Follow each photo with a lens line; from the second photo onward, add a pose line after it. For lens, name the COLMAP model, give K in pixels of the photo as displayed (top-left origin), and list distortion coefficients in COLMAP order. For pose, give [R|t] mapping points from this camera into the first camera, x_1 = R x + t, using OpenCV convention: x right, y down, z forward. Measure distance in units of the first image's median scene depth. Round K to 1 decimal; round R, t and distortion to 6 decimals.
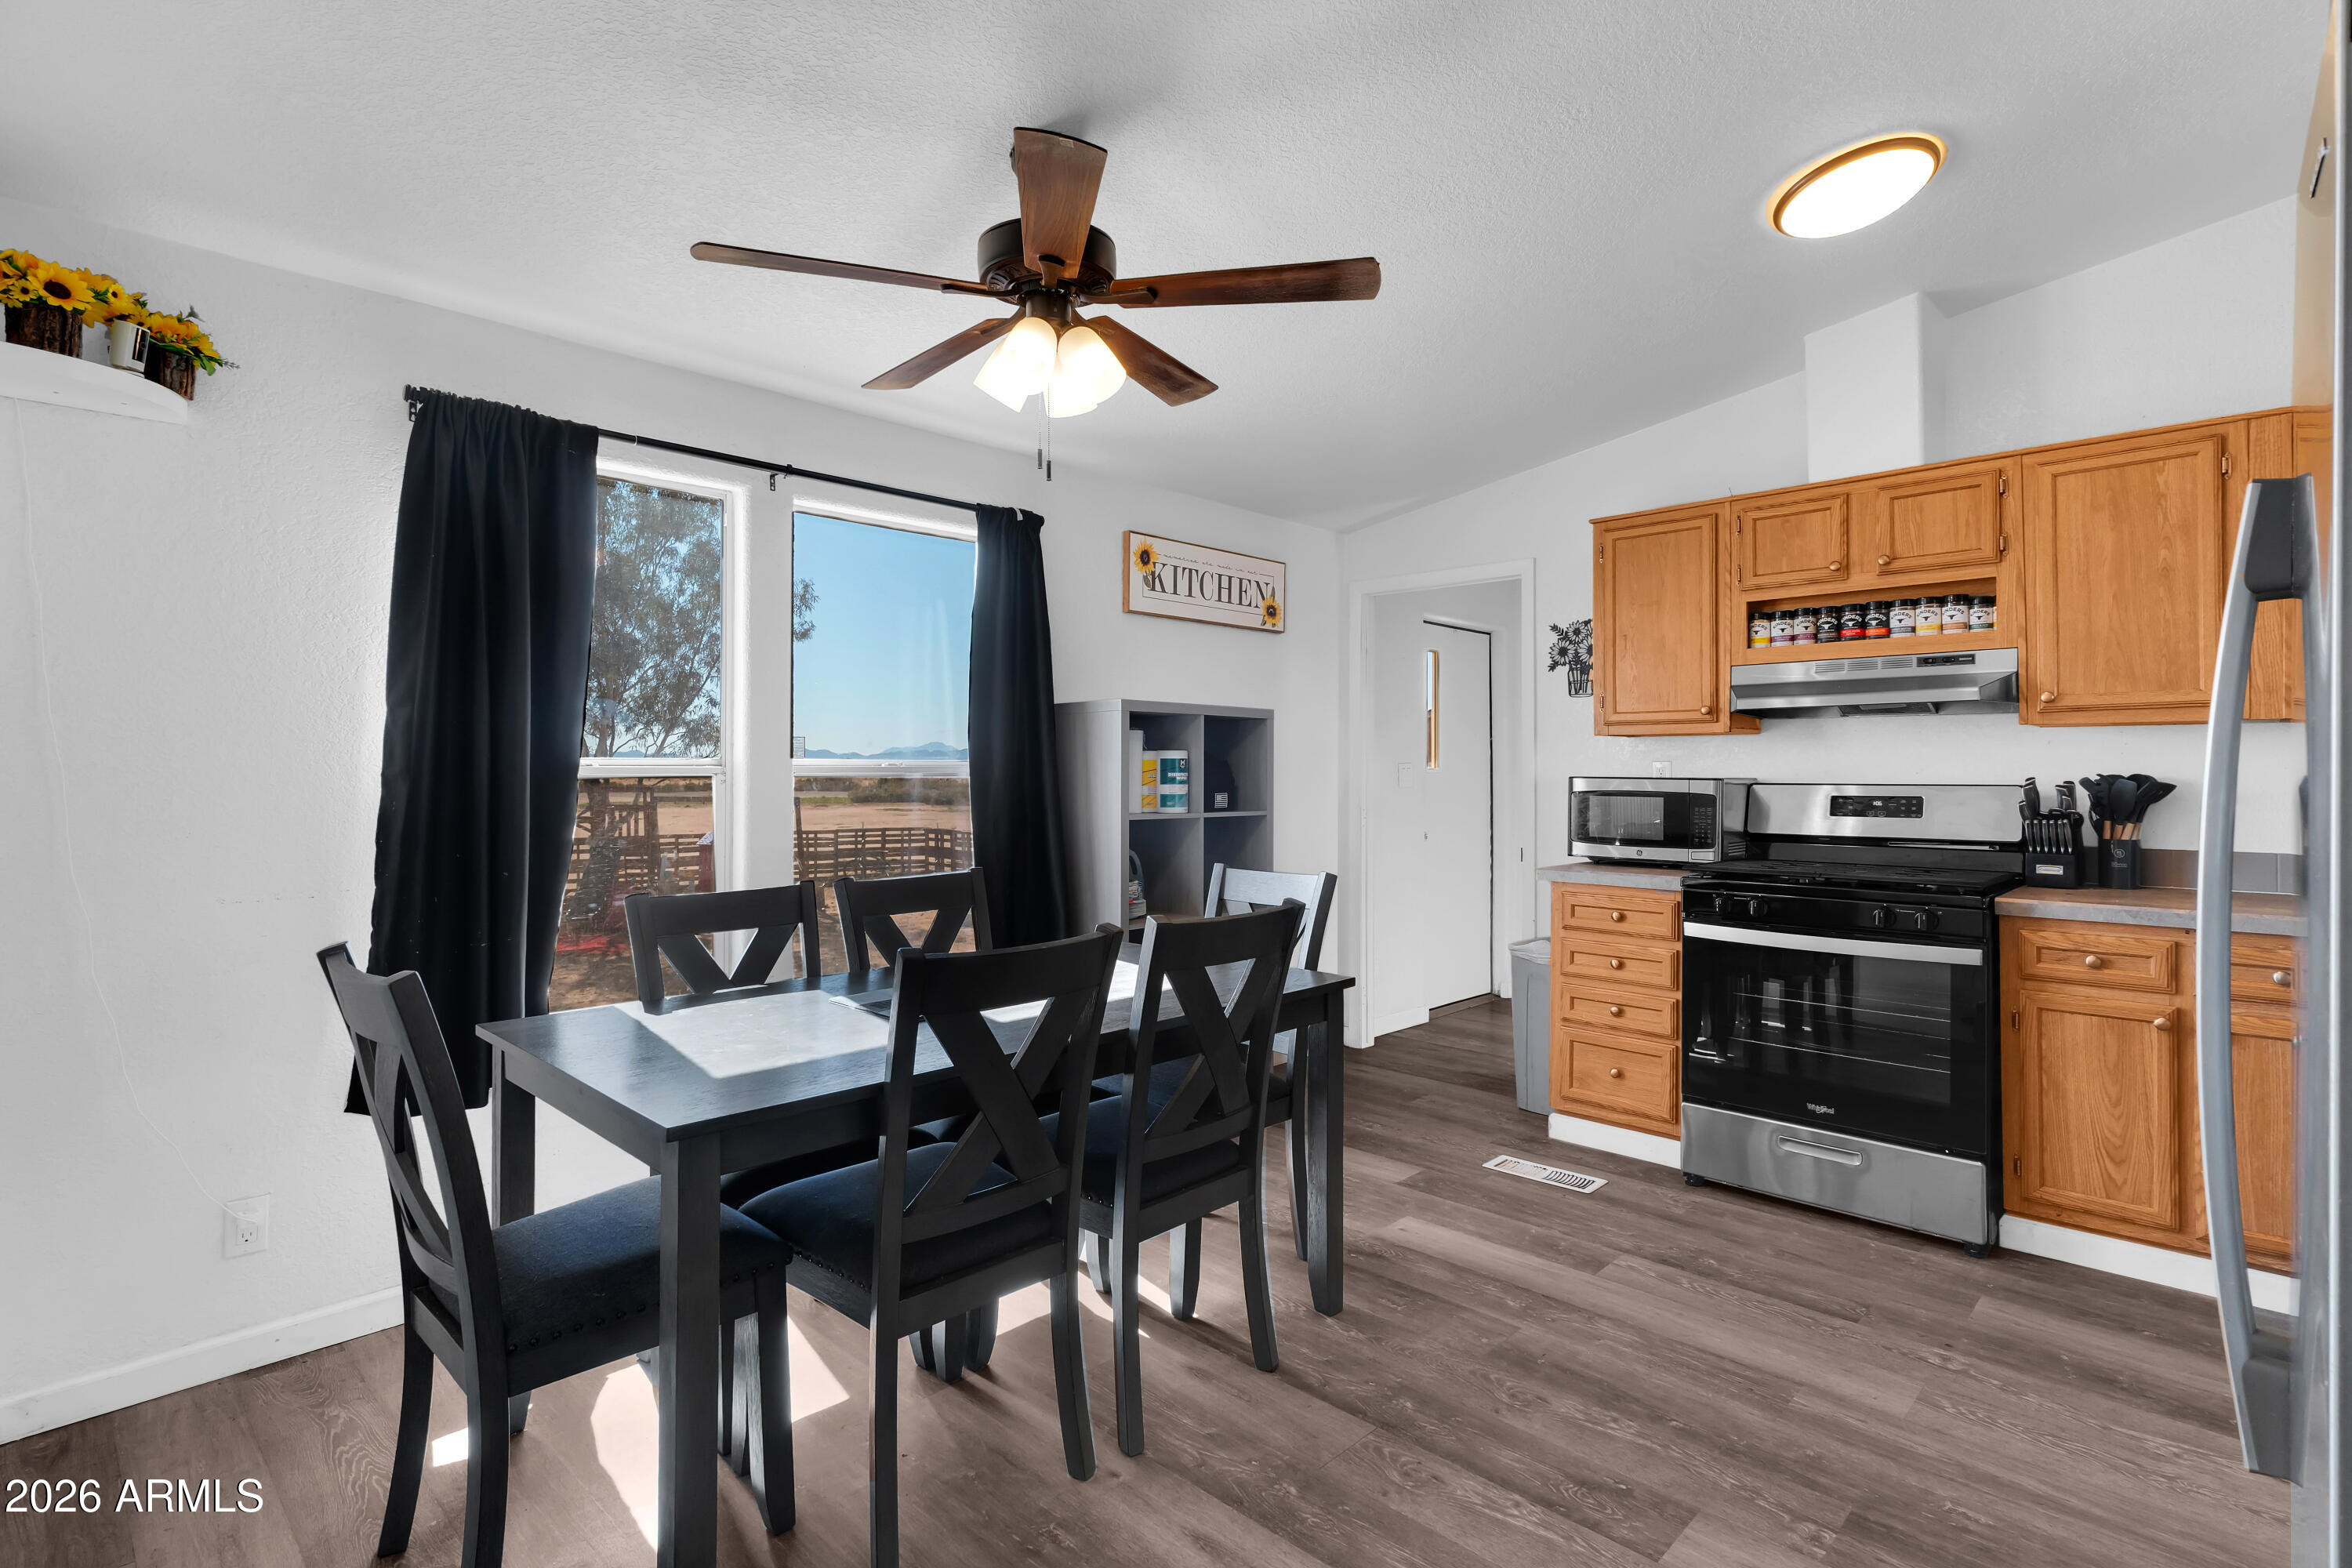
lens RADIAL K [[1137.1, 0, 1176.0], [0, 1137.1, 784.0], [0, 0, 1]] dist [-0.039661, -0.000019]
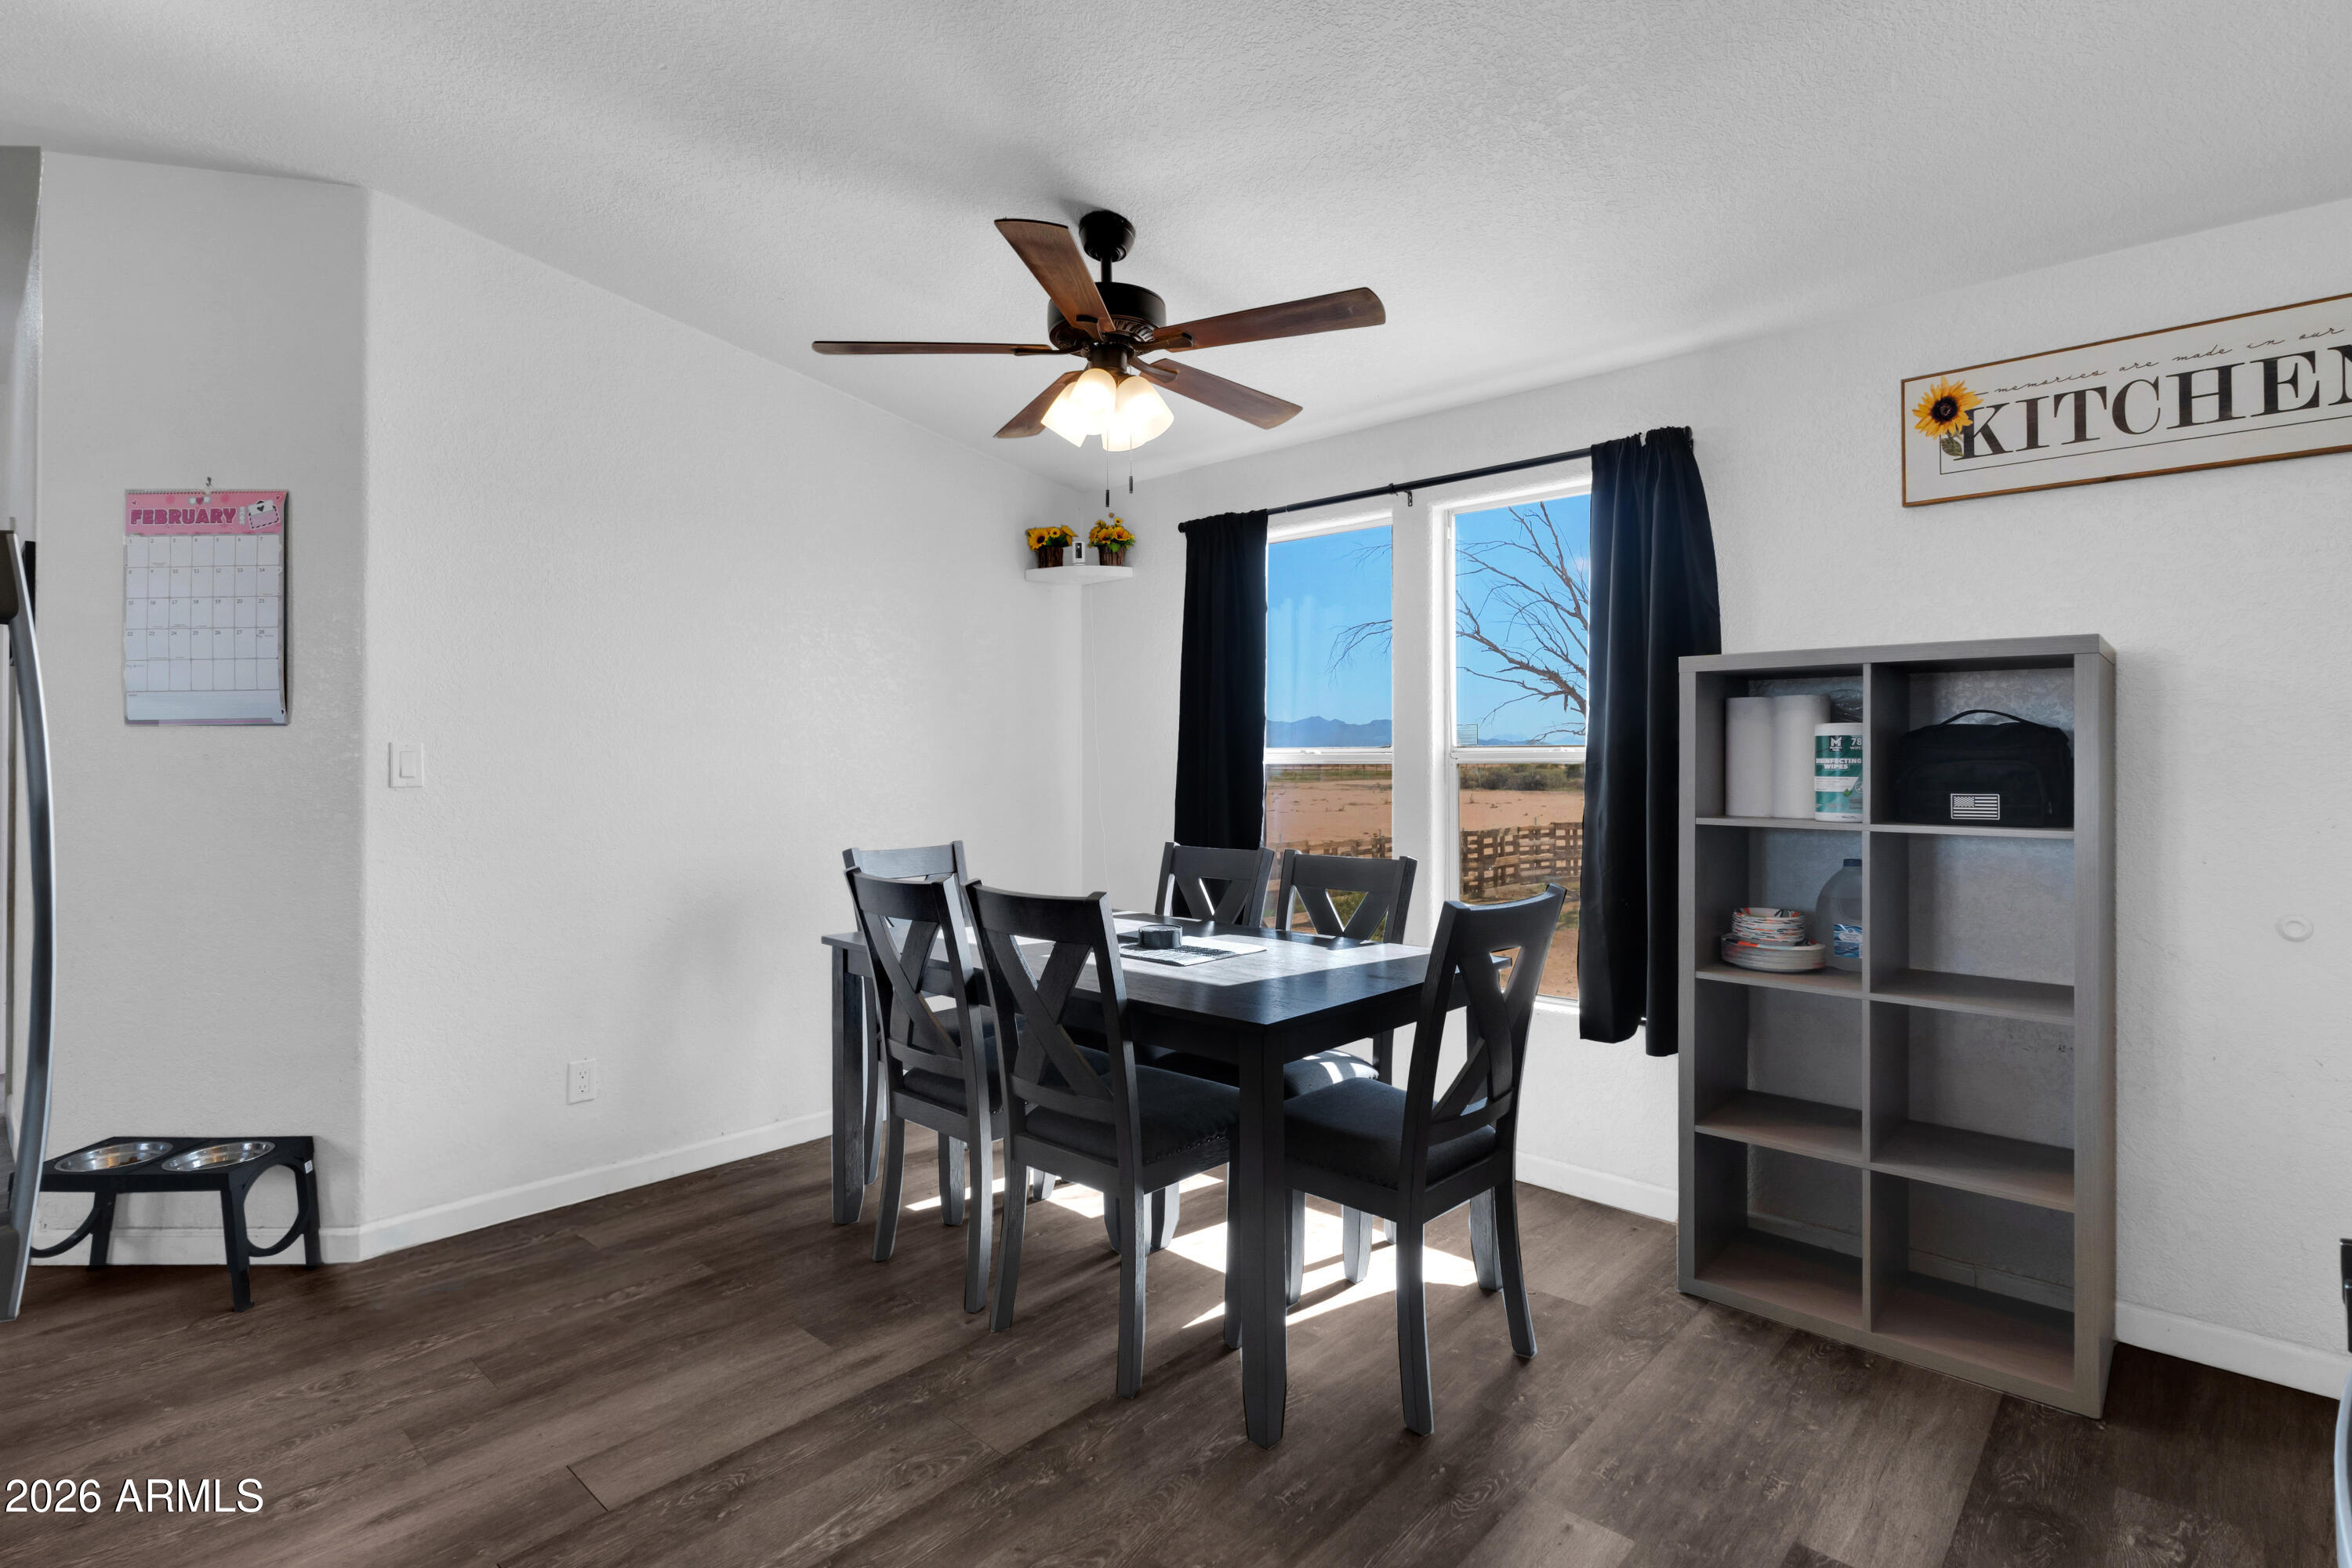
lens RADIAL K [[1098.4, 0, 1152.9], [0, 1098.4, 783.2], [0, 0, 1]] dist [-0.035002, 0.000687]
pose [[0.019898, 0.009282, -0.999759, 0.678305], [-0.011261, 0.999896, 0.009059, 0.003497], [0.999739, 0.011078, 0.020001, 0.692759]]
